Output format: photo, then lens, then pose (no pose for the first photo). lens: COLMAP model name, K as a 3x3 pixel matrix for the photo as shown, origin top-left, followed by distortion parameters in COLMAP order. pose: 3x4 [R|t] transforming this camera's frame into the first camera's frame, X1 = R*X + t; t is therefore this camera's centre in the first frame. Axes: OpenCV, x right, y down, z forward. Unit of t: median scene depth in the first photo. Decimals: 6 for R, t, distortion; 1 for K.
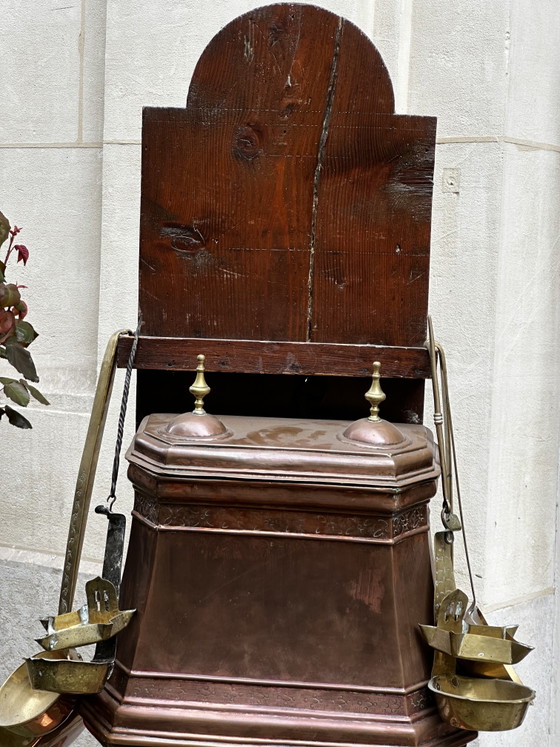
lens RADIAL K [[1674.0, 0, 280.0], [0, 1674.0, 373.5], [0, 0, 1]] dist [-0.122403, 4.182512]
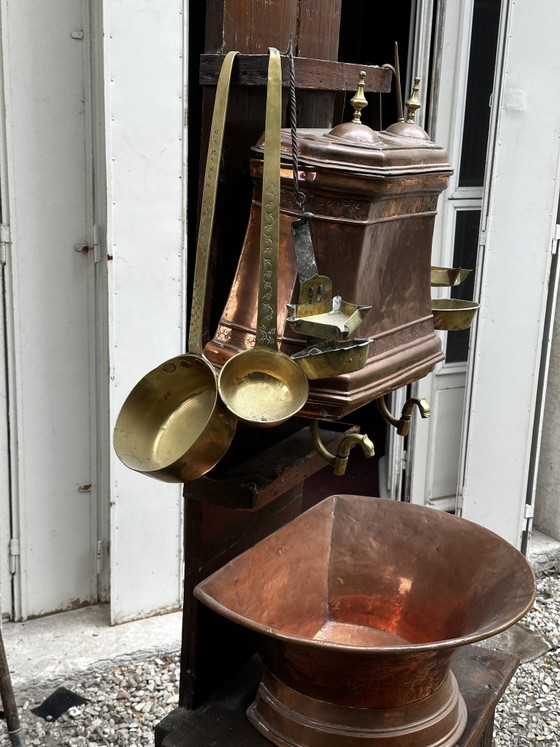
lens RADIAL K [[1031.4, 0, 286.6], [0, 1031.4, 367.9], [0, 0, 1]] dist [0.189503, -0.430814]
pose [[0.424096, -0.234178, 0.874816, -0.753219], [0.036609, 0.969632, 0.241812, 0.011606], [-0.904877, -0.070525, 0.419790, 0.713284]]
